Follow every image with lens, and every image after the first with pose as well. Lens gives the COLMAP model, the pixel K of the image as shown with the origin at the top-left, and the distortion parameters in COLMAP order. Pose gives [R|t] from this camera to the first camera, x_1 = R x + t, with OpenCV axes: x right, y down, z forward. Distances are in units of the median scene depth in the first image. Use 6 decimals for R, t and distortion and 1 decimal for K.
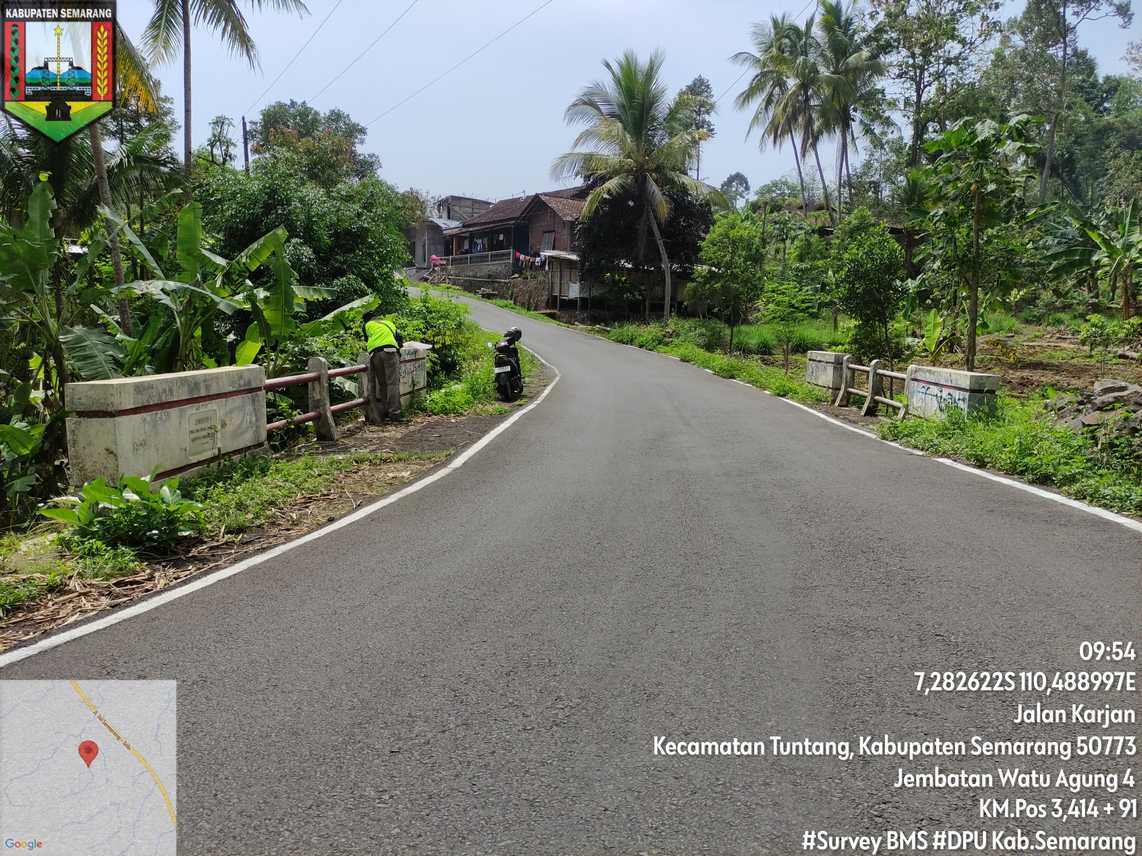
lens RADIAL K [[846.5, 0, 569.9], [0, 846.5, 430.5], [0, 0, 1]] dist [0.037764, -0.030516]
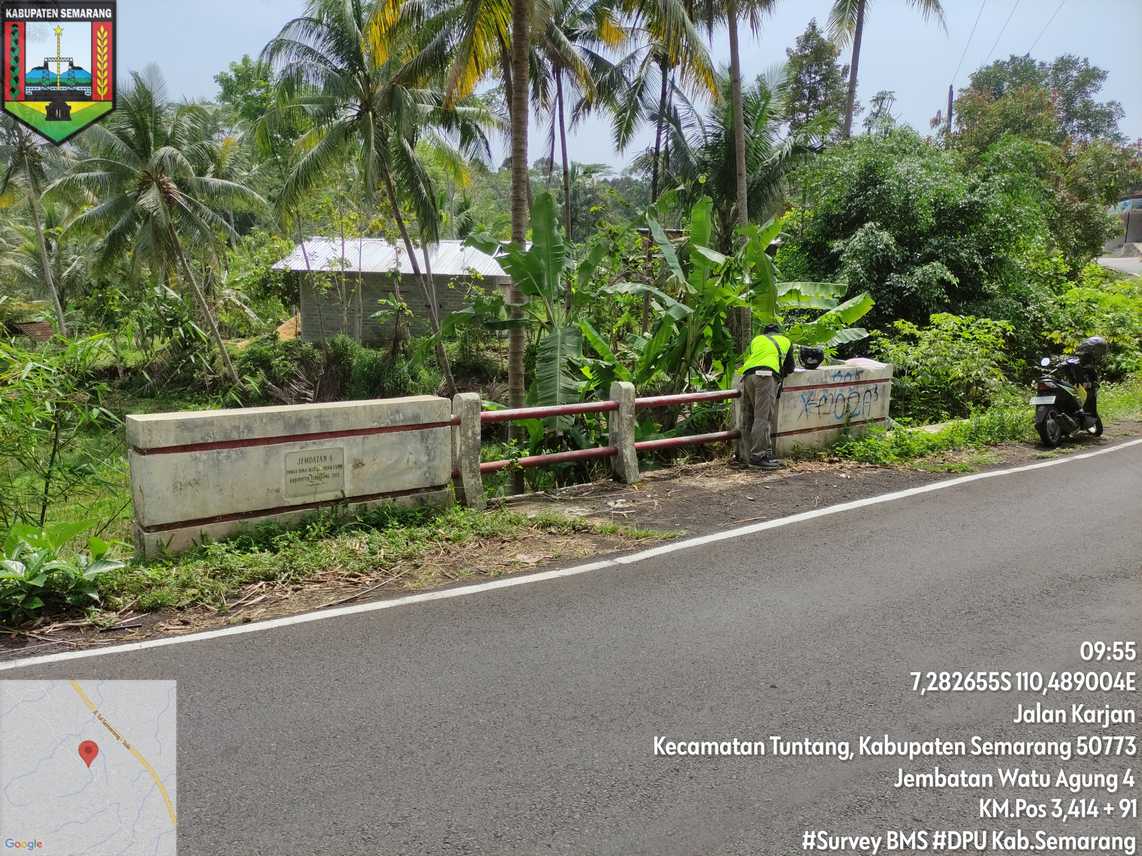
lens RADIAL K [[846.5, 0, 569.9], [0, 846.5, 430.5], [0, 0, 1]] dist [0.037764, -0.030516]
pose [[0.672123, 0.118148, -0.730952, 0.057205], [-0.101264, 0.992579, 0.067323, -0.018403], [0.733482, 0.028770, 0.679100, 0.082659]]
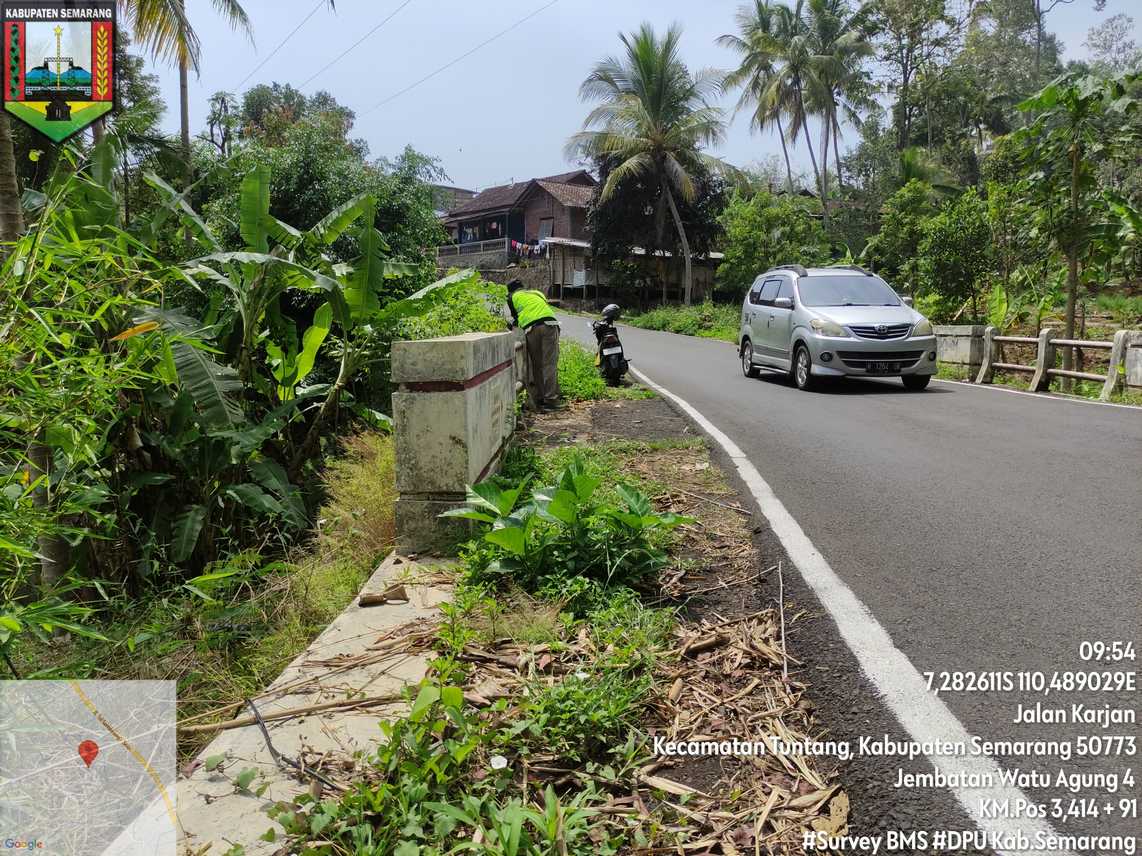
lens RADIAL K [[846.5, 0, 569.9], [0, 846.5, 430.5], [0, 0, 1]] dist [0.037764, -0.030516]
pose [[0.998484, -0.026500, 0.048251, -0.056569], [0.026245, 0.999638, 0.005908, 0.001757], [-0.048390, -0.004633, 0.998818, 0.037315]]
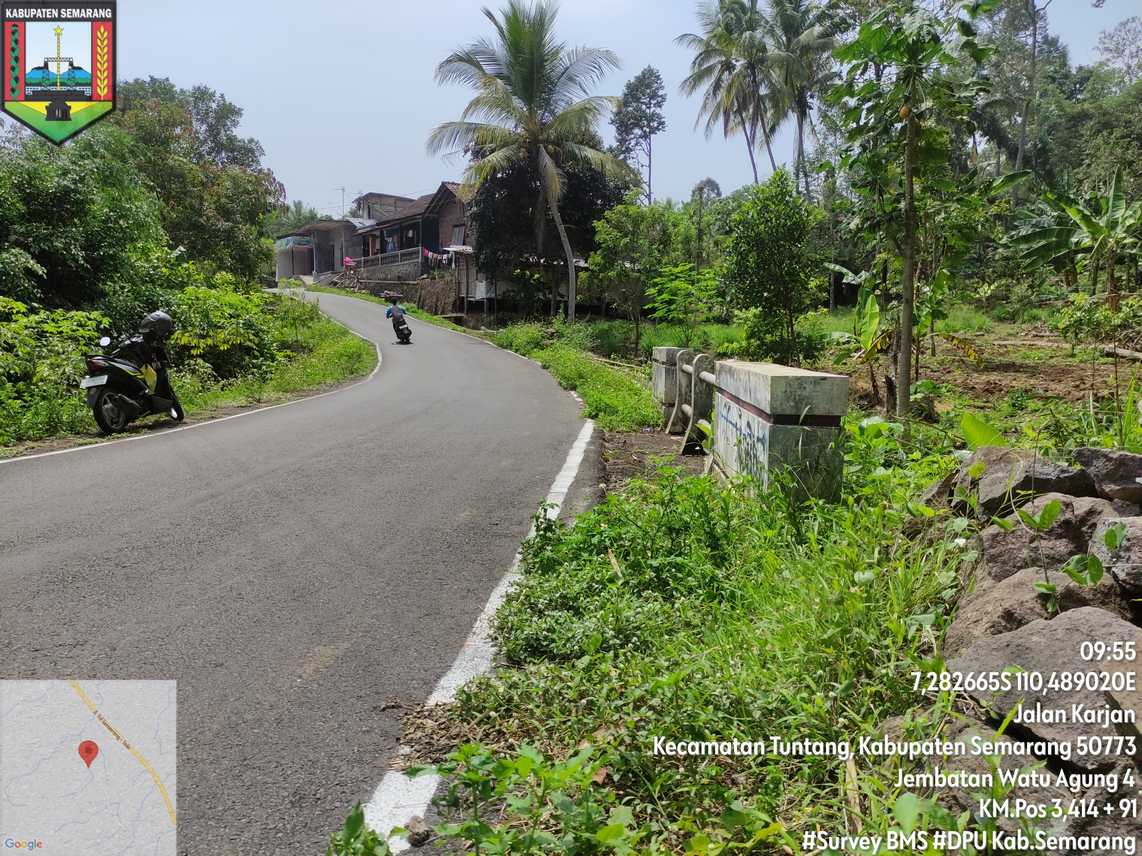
lens RADIAL K [[846.5, 0, 569.9], [0, 846.5, 430.5], [0, 0, 1]] dist [0.037764, -0.030516]
pose [[0.999705, -0.017964, 0.016368, 0.079323], [0.018199, 0.999732, -0.014321, -0.007949], [-0.016106, 0.014615, 0.999763, 0.133854]]
